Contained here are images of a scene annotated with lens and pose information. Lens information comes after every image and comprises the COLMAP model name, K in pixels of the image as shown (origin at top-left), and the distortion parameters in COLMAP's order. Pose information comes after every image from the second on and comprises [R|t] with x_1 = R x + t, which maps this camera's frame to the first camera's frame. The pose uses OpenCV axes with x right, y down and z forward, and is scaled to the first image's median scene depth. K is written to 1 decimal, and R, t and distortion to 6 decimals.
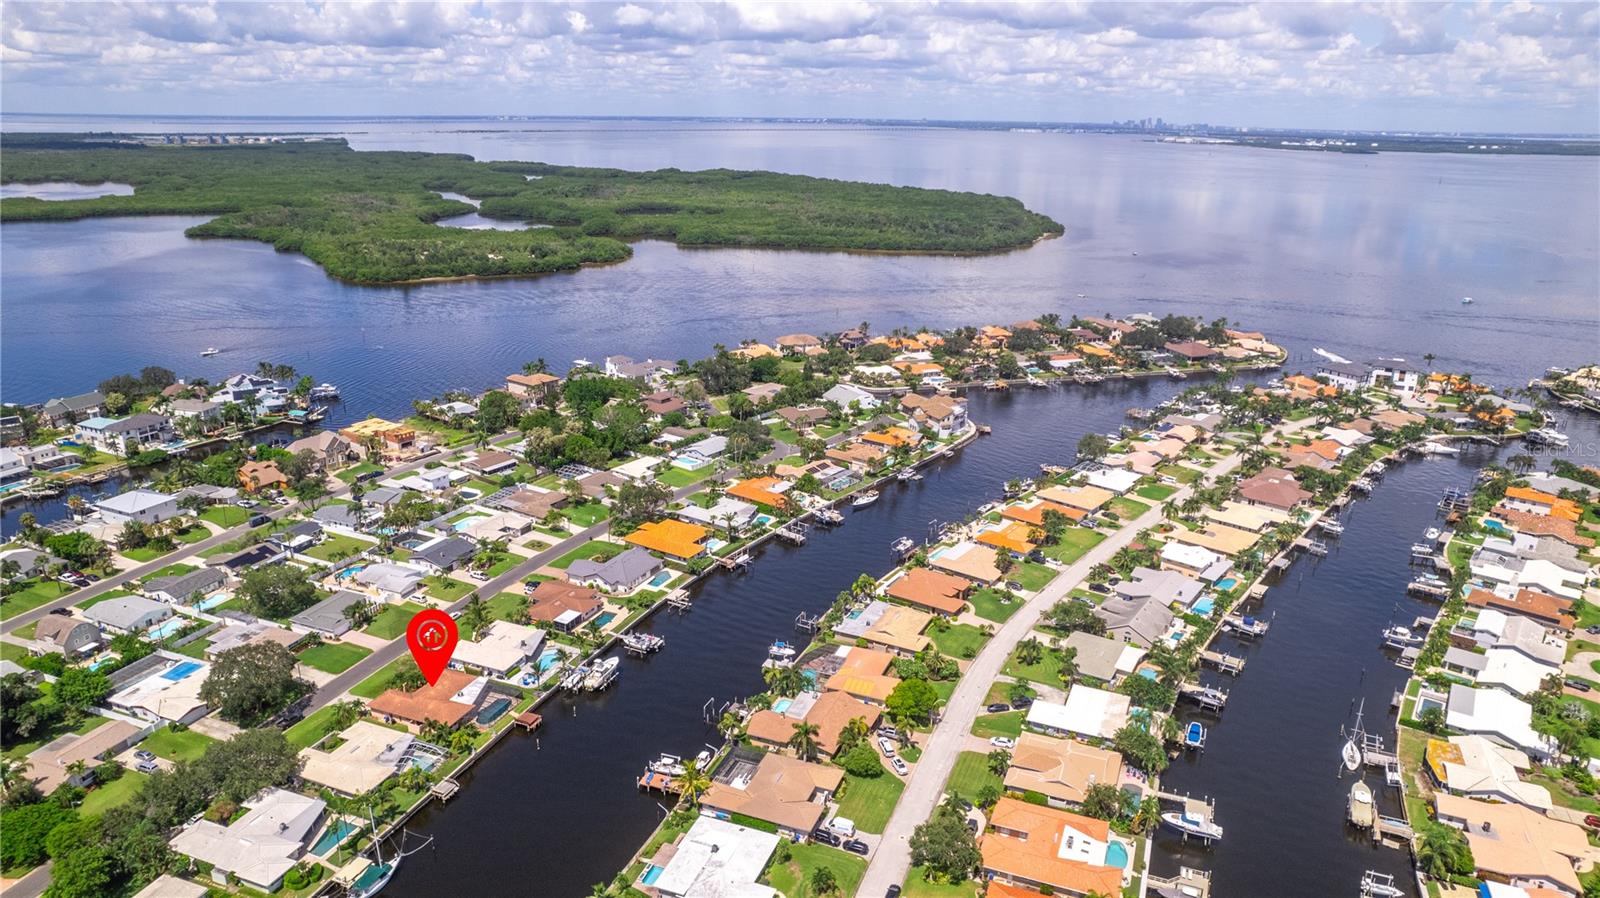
lens RADIAL K [[1036.0, 0, 794.1], [0, 1036.0, 456.8], [0, 0, 1]] dist [-0.063835, 0.045366]
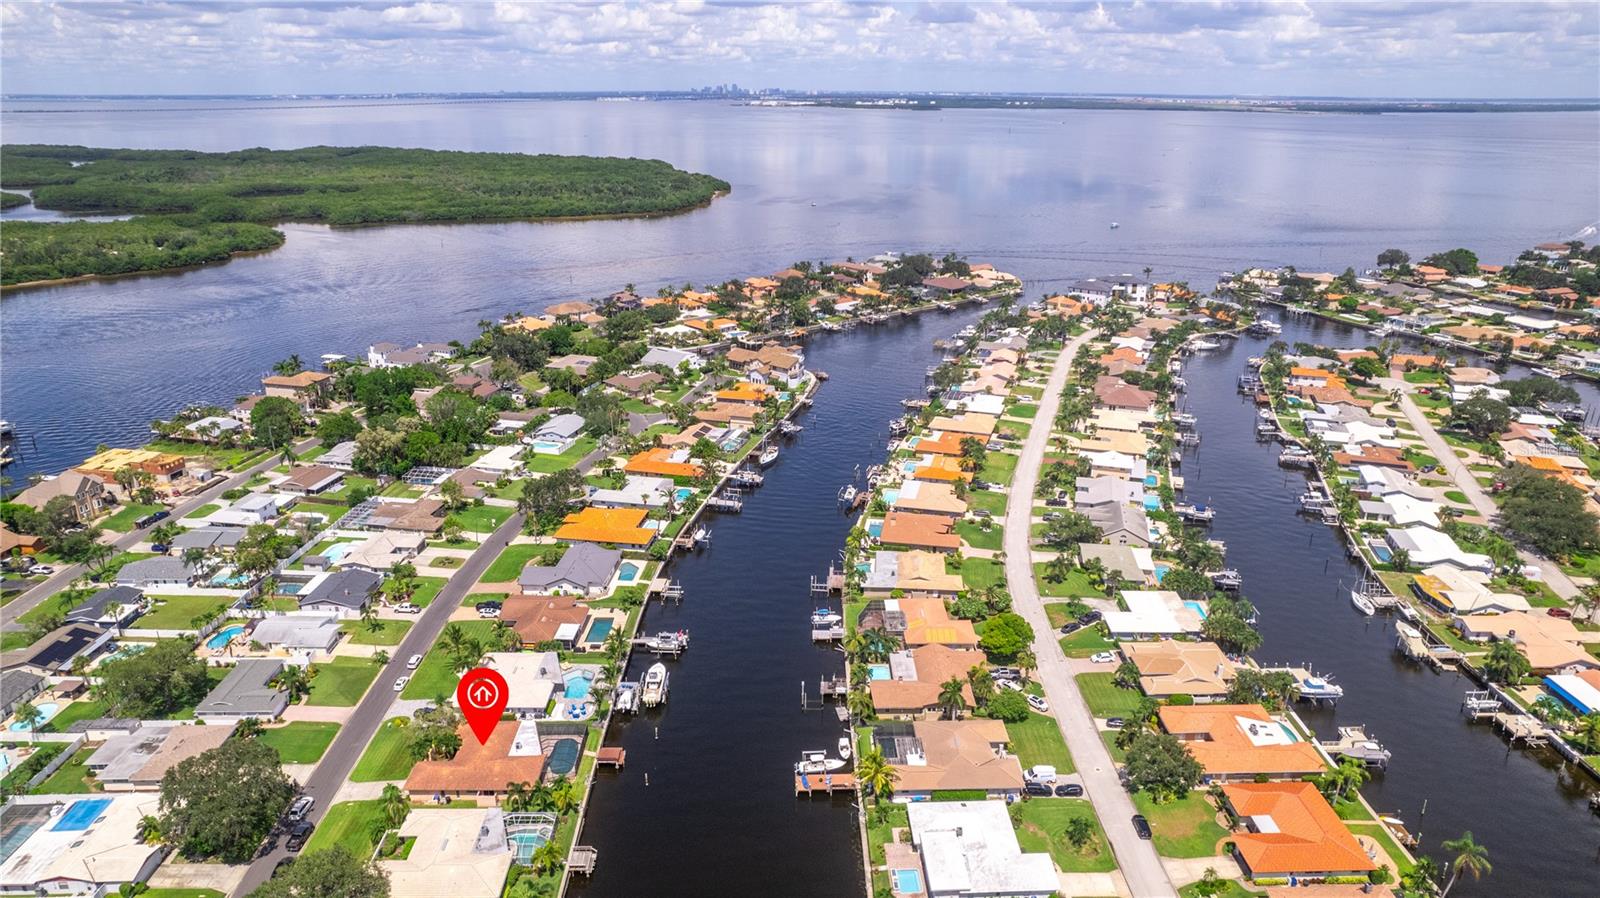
lens RADIAL K [[1036.0, 0, 814.8], [0, 1036.0, 441.0], [0, 0, 1]] dist [-0.063835, 0.045366]
pose [[0.920844, -0.136330, 0.365323, -0.265091], [0.131515, 0.990579, 0.038163, -0.003843], [-0.367084, 0.012903, 0.930098, 0.117000]]
